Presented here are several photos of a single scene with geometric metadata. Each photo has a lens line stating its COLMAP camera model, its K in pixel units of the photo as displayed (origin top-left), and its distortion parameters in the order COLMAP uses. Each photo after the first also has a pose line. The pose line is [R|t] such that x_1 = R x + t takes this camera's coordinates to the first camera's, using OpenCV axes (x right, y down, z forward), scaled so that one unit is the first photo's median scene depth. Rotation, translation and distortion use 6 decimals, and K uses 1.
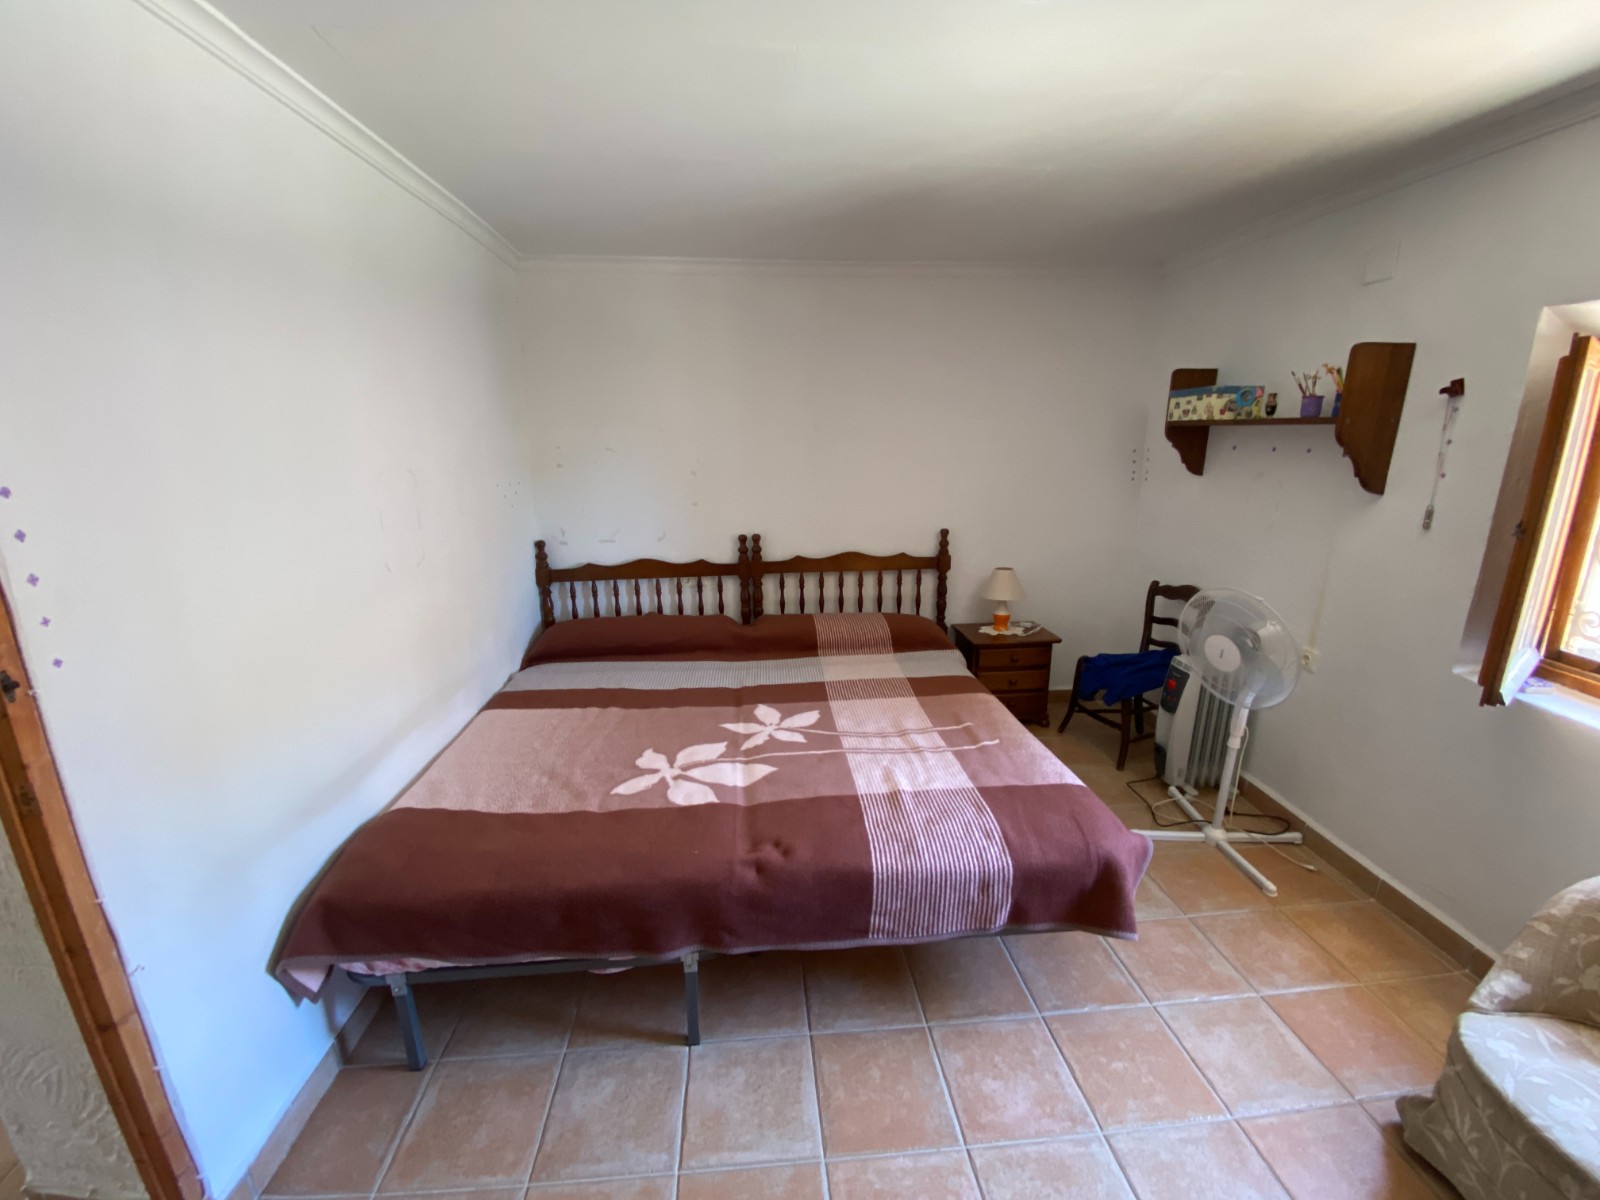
lens RADIAL K [[650.8, 0, 795.4], [0, 650.8, 603.9], [0, 0, 1]] dist [0.011705, -0.015584]
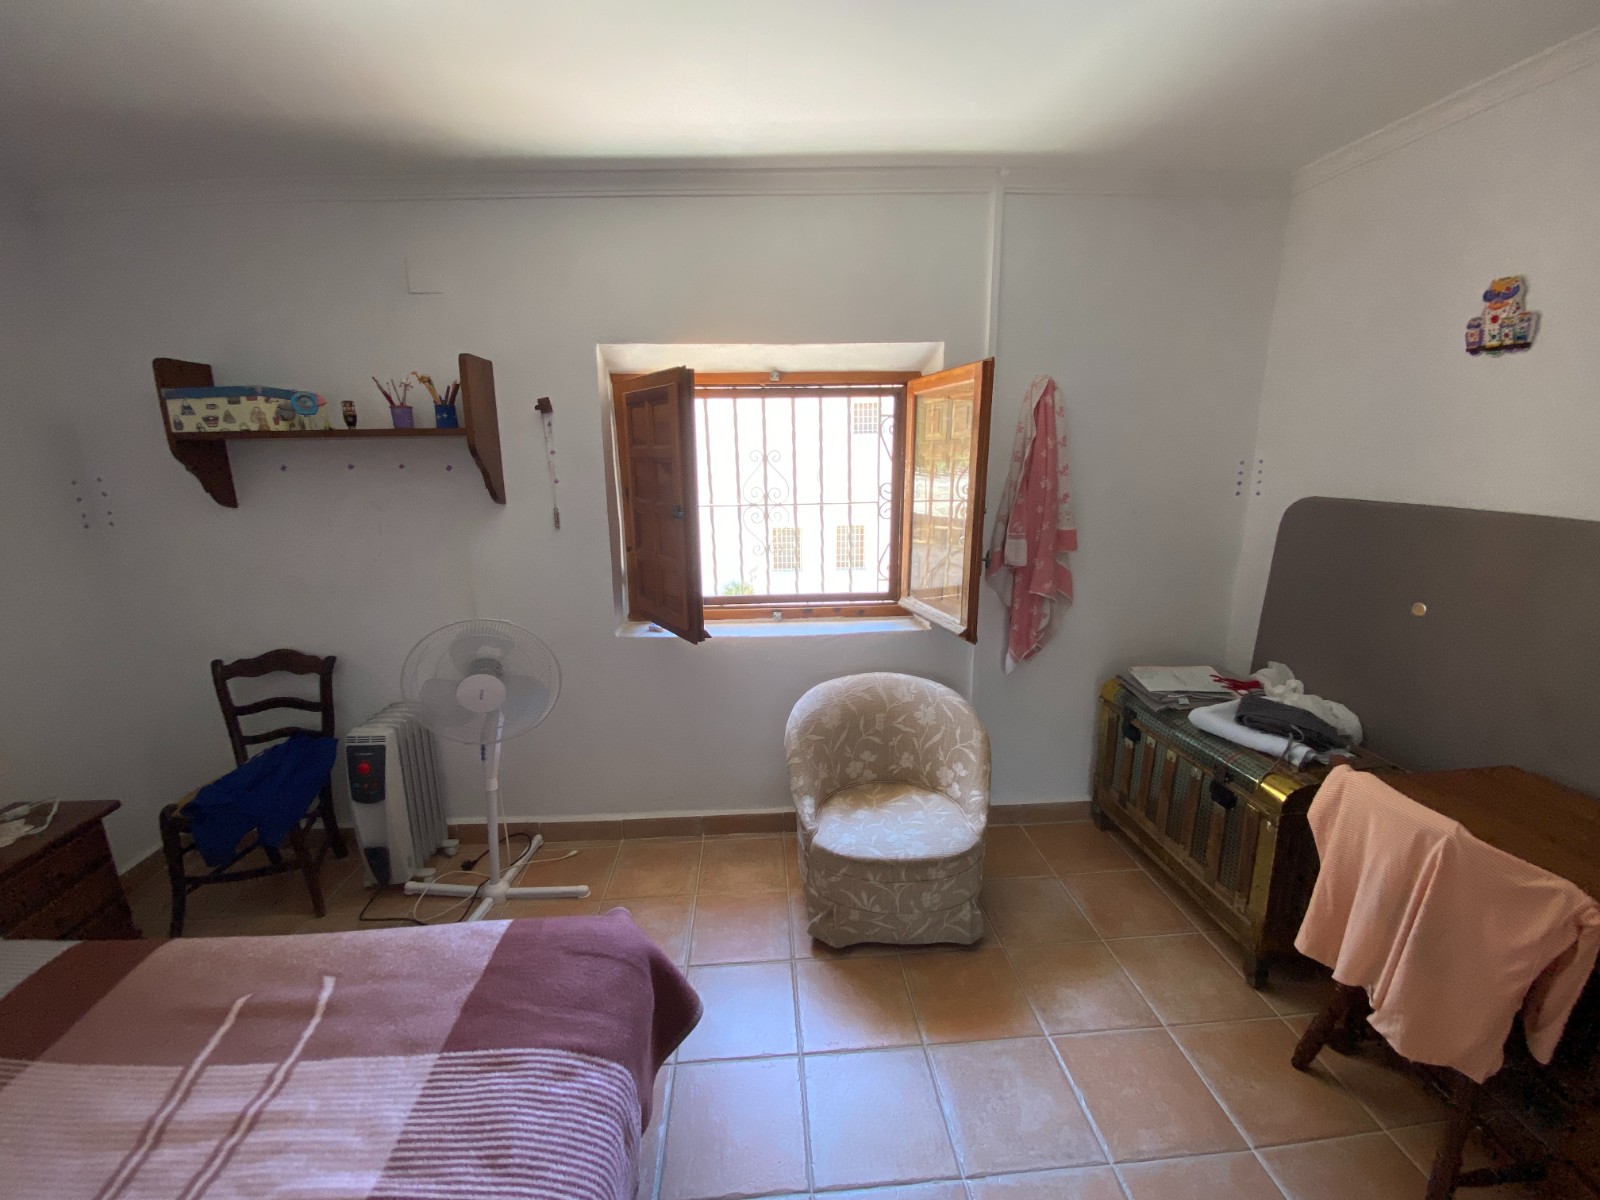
lens RADIAL K [[650.8, 0, 798.1], [0, 650.8, 607.1], [0, 0, 1]] dist [0.011705, -0.015584]
pose [[0.017389, -0.220402, 0.975254, -0.132084], [0.266706, 0.941082, 0.207924, -0.083703], [-0.963621, 0.256490, 0.075147, 0.407307]]
